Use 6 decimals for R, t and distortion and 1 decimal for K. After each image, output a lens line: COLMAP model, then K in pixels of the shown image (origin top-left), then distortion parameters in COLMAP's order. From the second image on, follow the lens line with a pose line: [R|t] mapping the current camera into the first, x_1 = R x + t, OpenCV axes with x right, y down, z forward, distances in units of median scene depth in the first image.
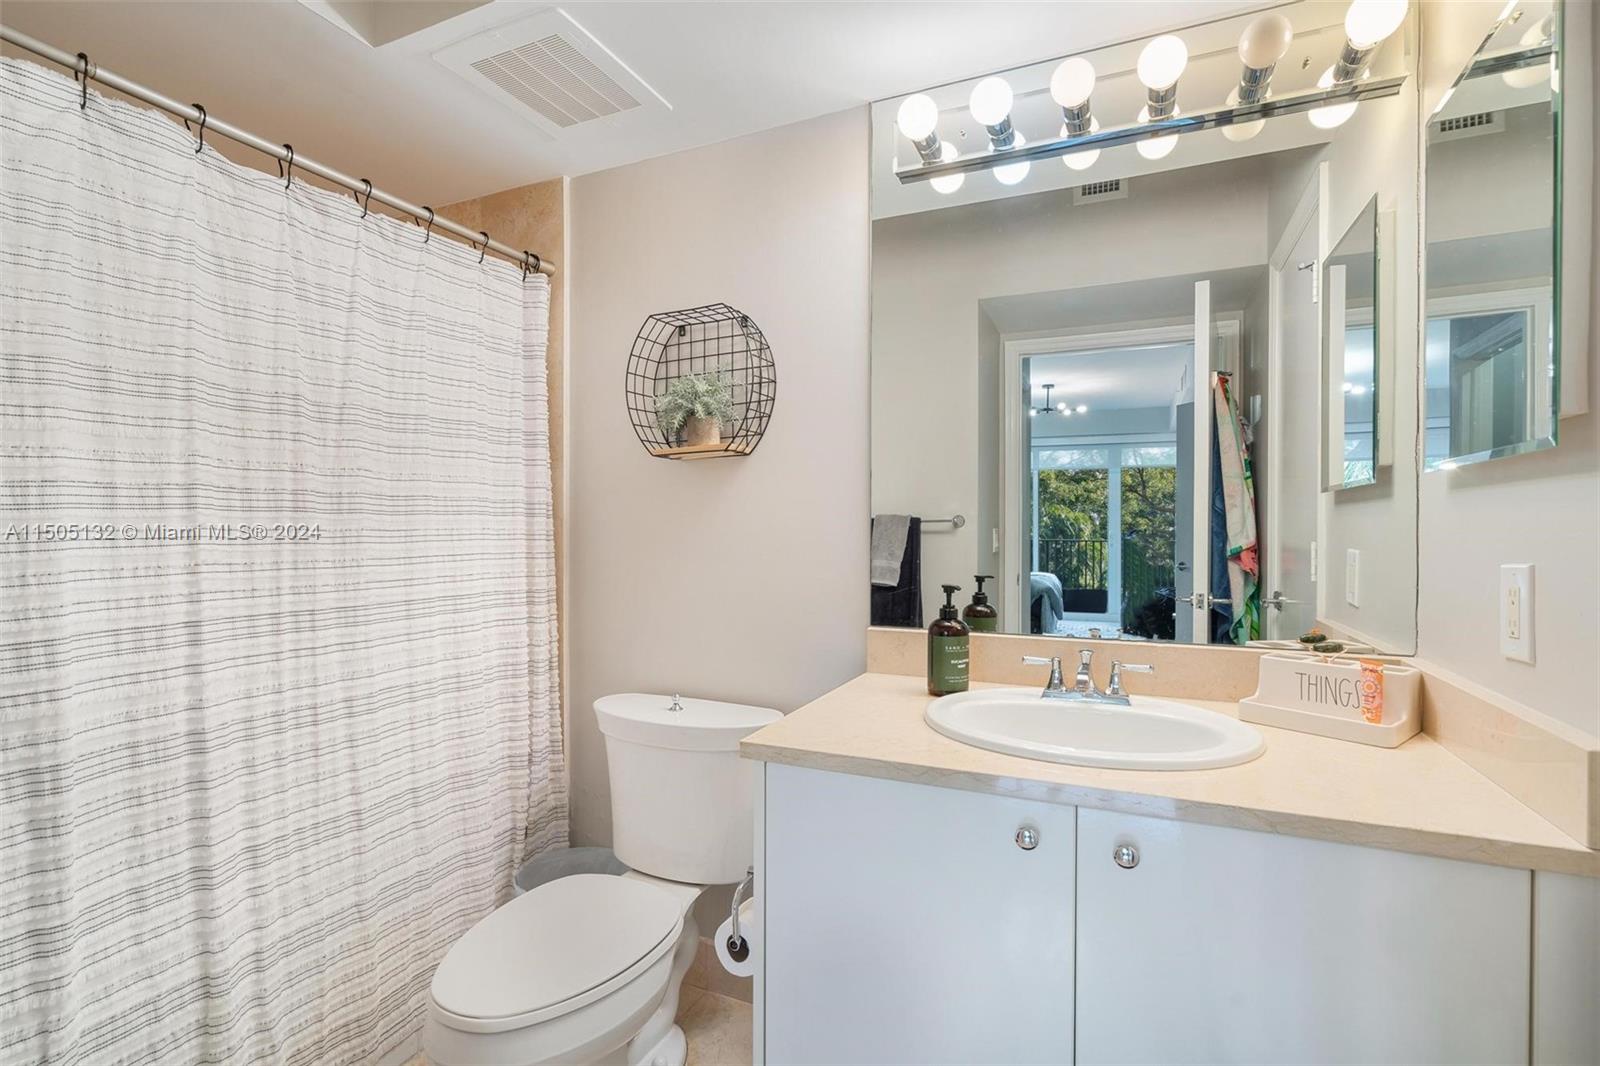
lens RADIAL K [[730.4, 0, 804.5], [0, 730.4, 534.1], [0, 0, 1]] dist [0.002292, 0.000565]
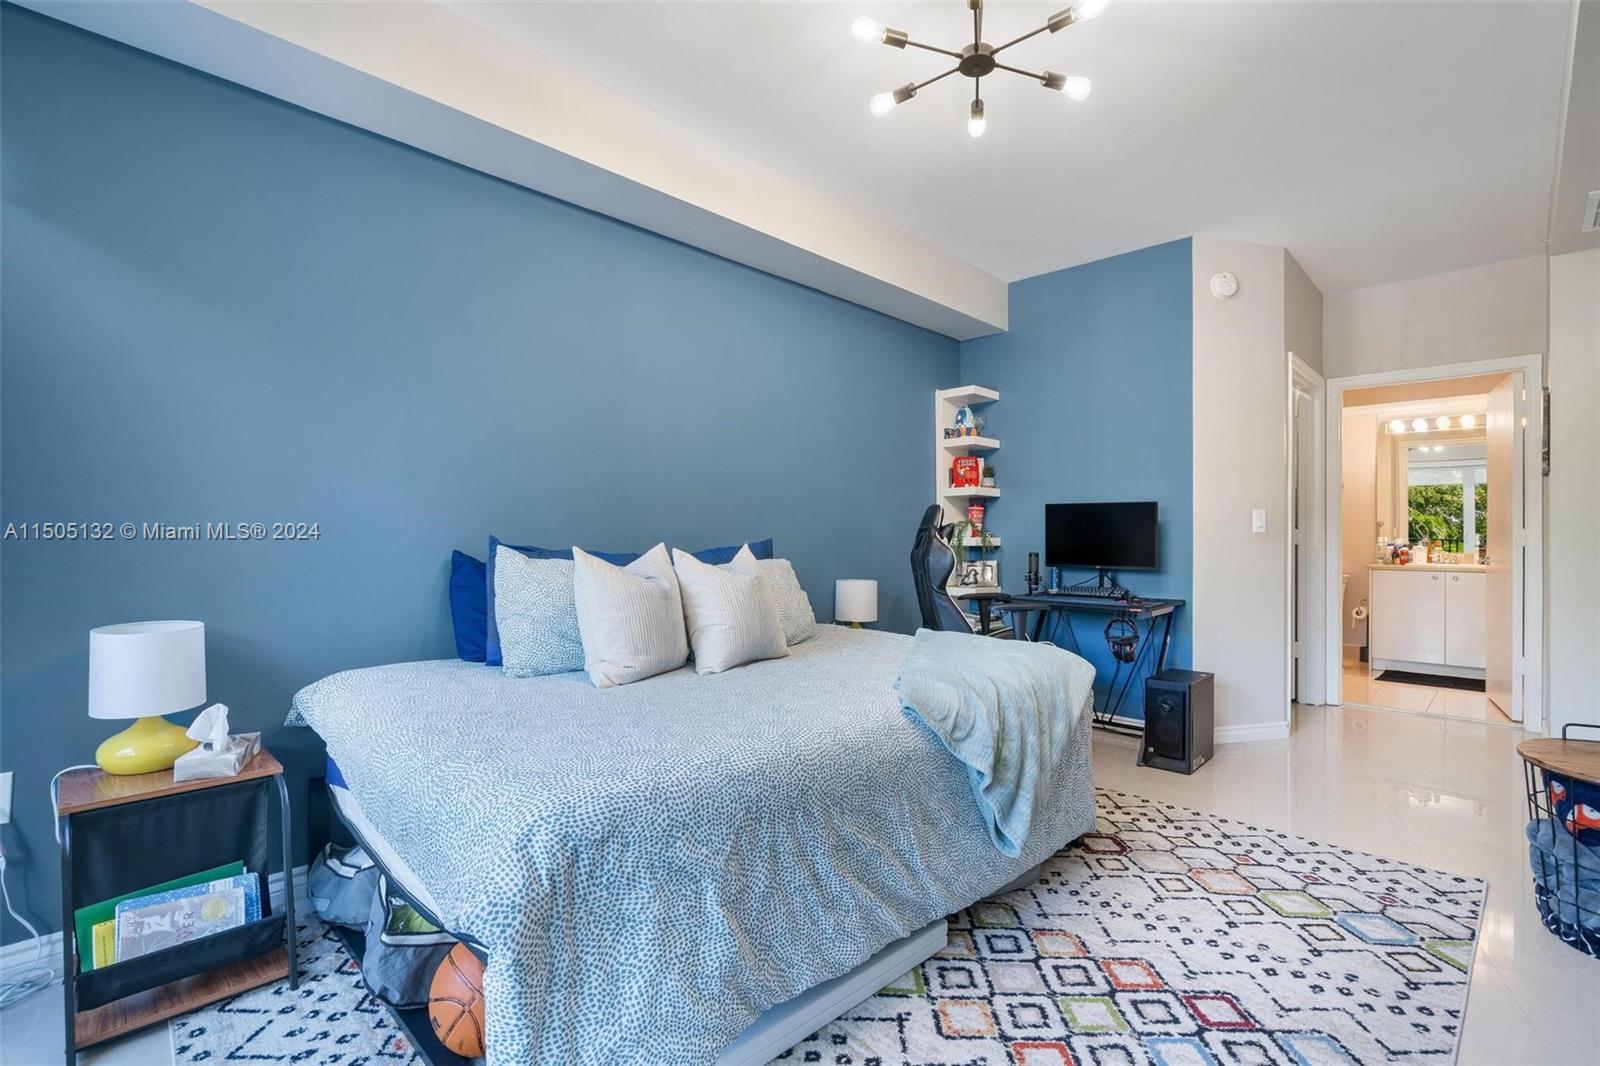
lens RADIAL K [[730.4, 0, 795.6], [0, 730.4, 530.9], [0, 0, 1]] dist [0.002292, 0.000565]
pose [[0.938228, -0.004397, -0.345990, -0.078430], [-0.000295, 0.999909, -0.013506, 0.004268], [0.346018, 0.012773, 0.938141, -0.199714]]
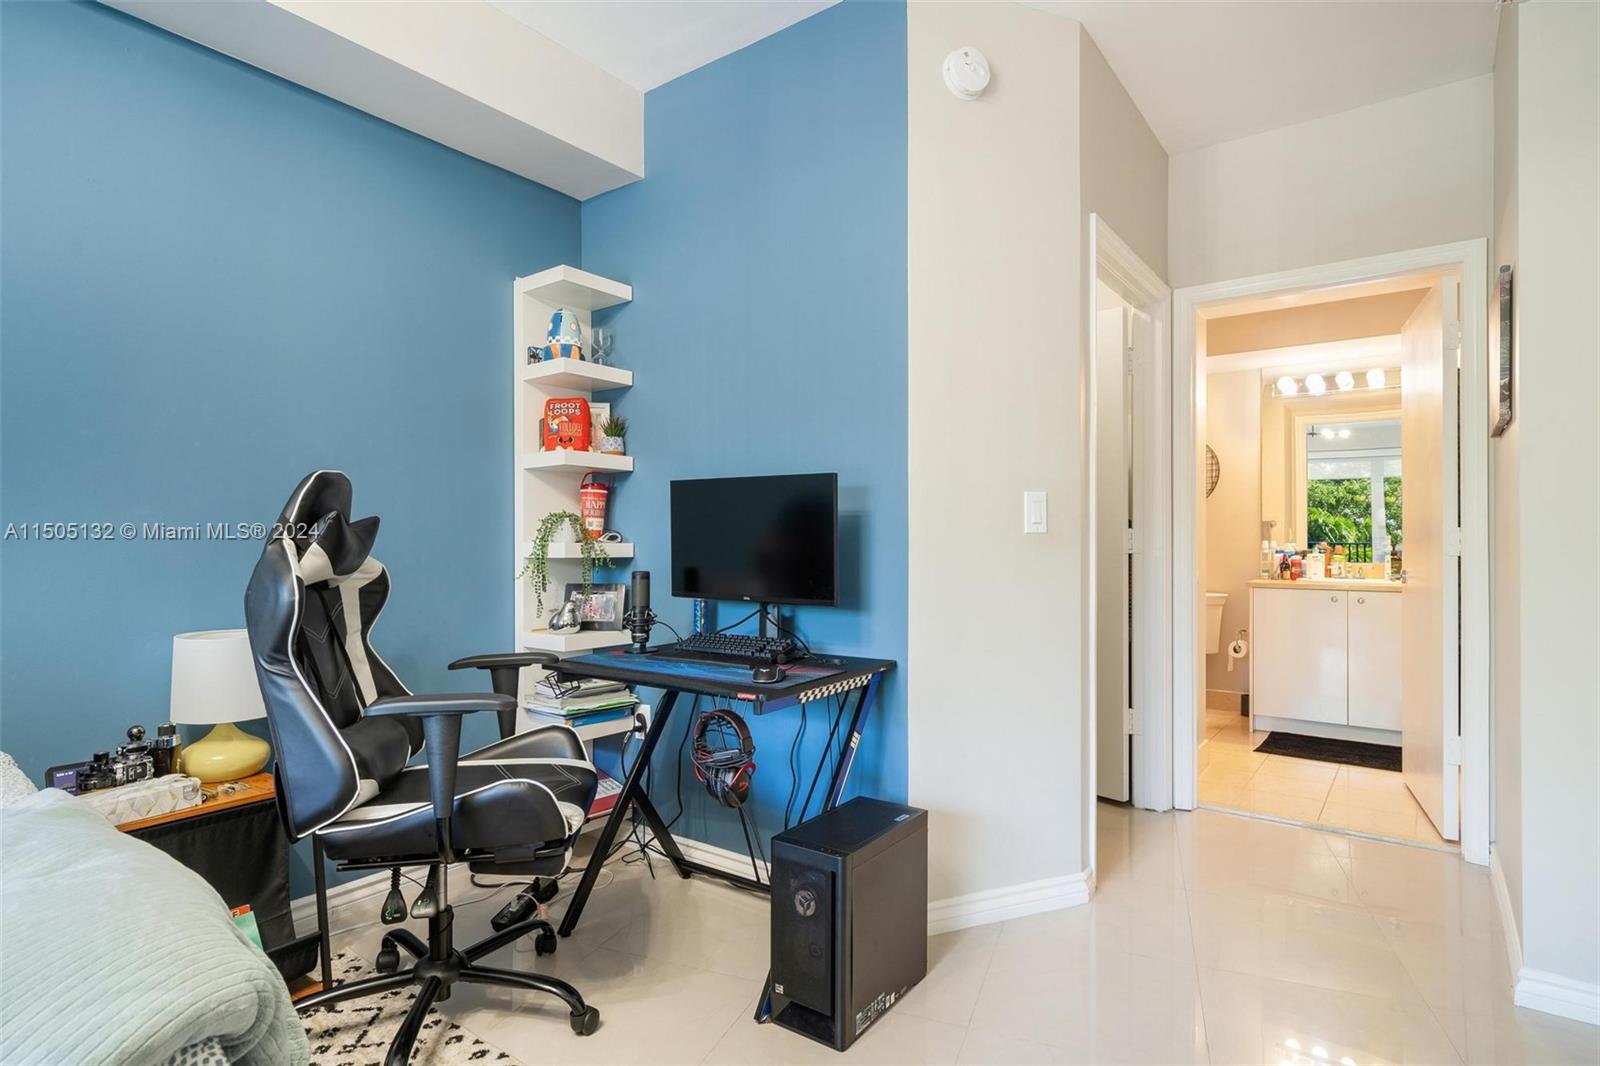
lens RADIAL K [[820.2, 0, 799.4], [0, 820.2, 531.8], [0, 0, 1]] dist [0.011602, 0.000589]
pose [[0.975634, -0.005295, -0.219341, -0.050387], [0.001708, 0.999862, -0.016541, 0.003916], [0.219398, 0.015764, 0.975508, -0.131391]]
